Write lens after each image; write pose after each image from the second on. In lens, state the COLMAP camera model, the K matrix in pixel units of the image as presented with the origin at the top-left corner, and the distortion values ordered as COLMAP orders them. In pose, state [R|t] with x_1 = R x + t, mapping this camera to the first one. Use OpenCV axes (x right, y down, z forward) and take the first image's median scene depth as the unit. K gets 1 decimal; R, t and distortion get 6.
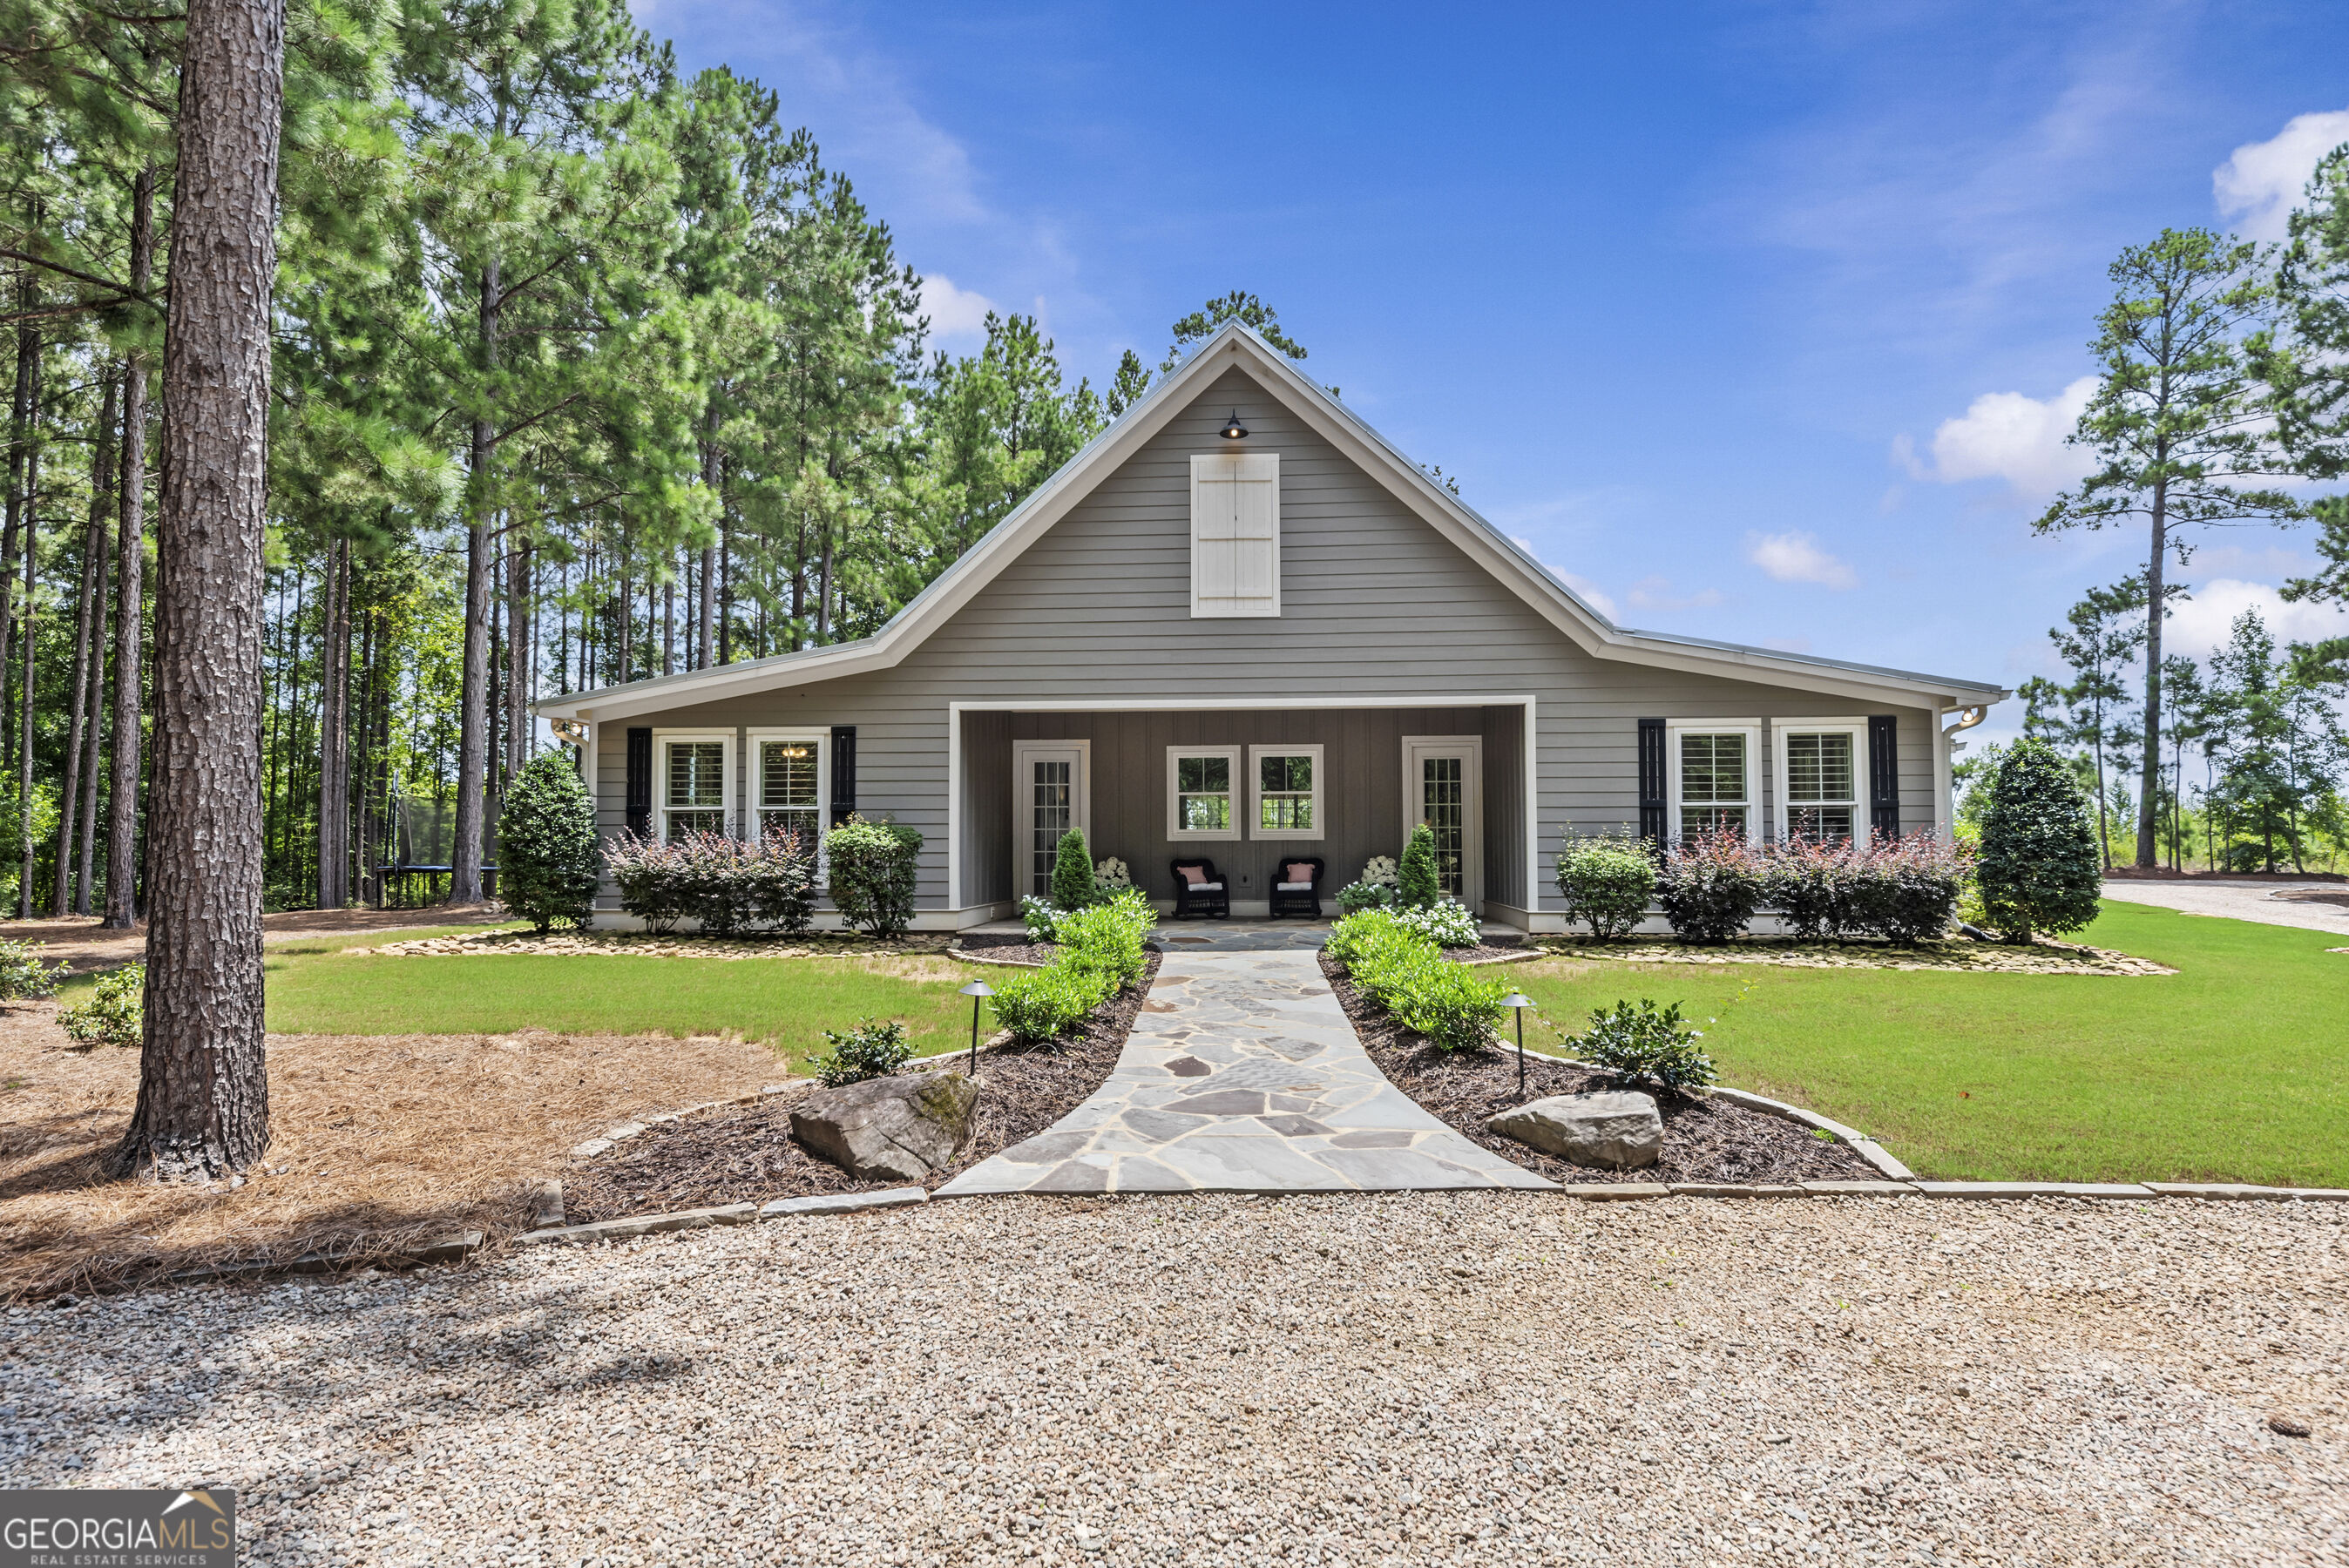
lens RADIAL K [[1299.9, 0, 1174.5], [0, 1299.9, 784.0], [0, 0, 1]] dist [0.012052, -0.000300]
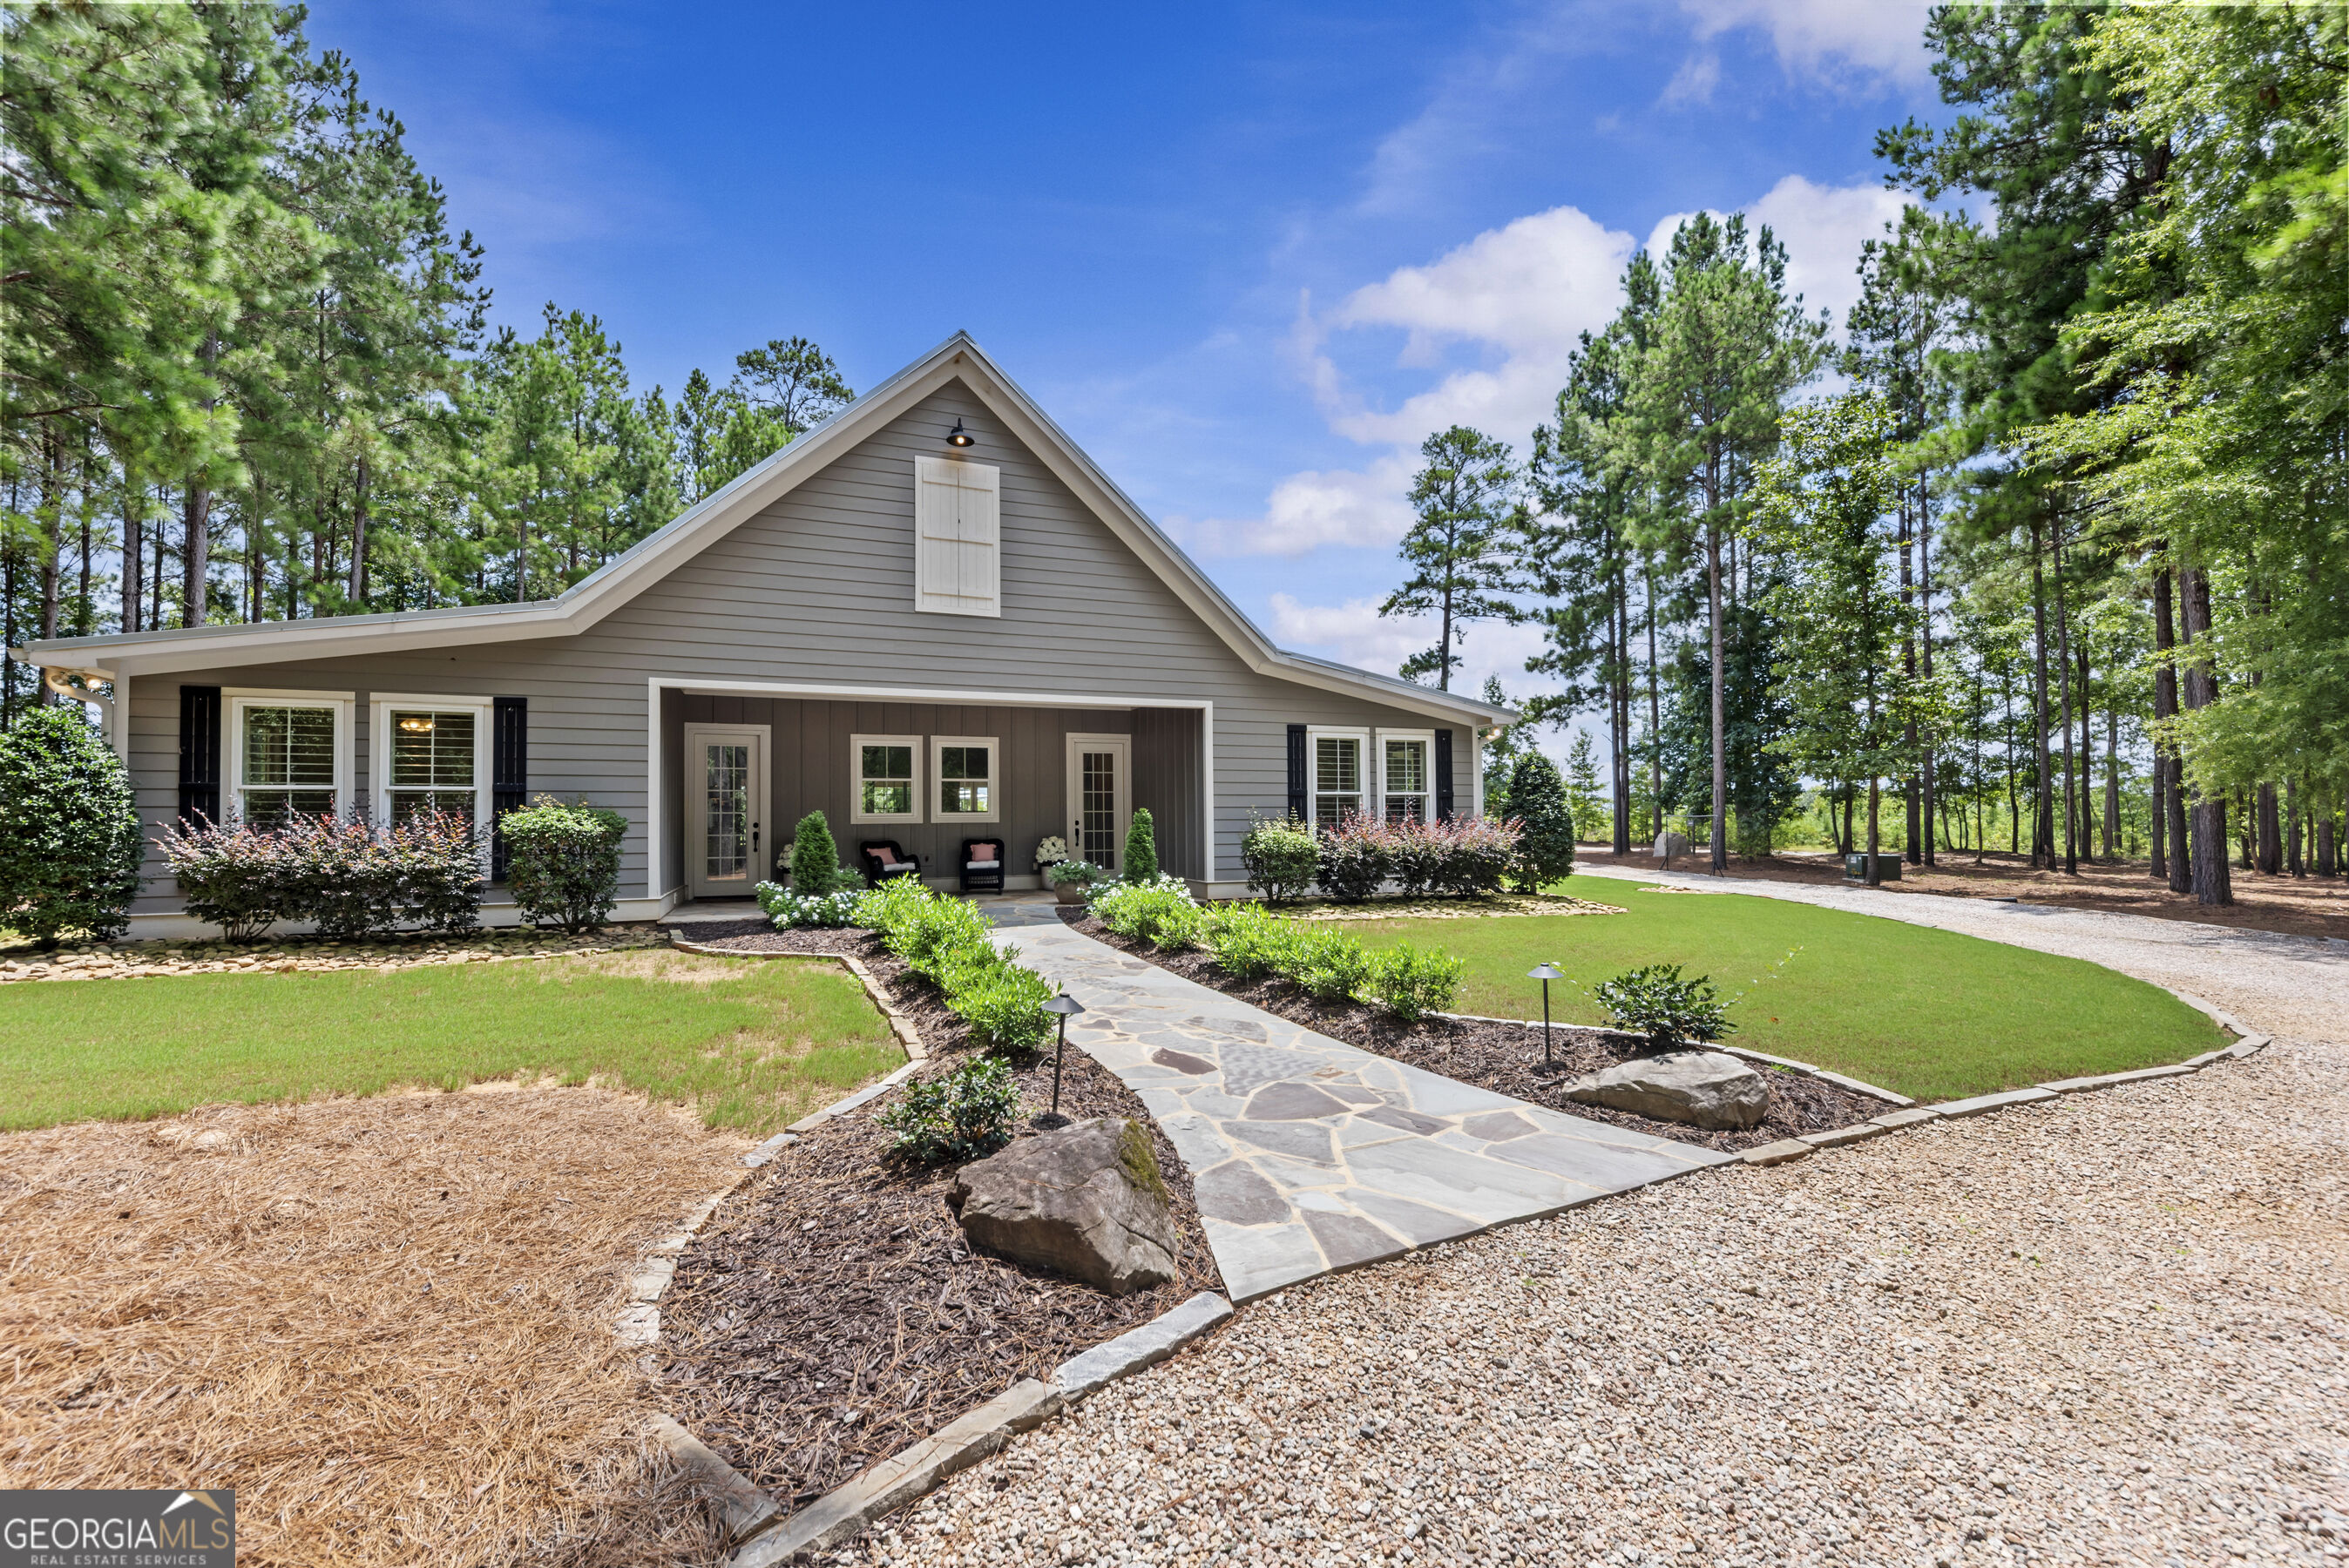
lens RADIAL K [[1006.1, 0, 1171.3], [0, 1006.1, 794.0], [0, 0, 1]] dist [0.017224, -0.010177]
pose [[0.888974, 0.009072, 0.457867, -0.164577], [-0.016191, 0.999801, 0.011627, 0.006403], [-0.457671, -0.017749, 0.888945, 0.171453]]
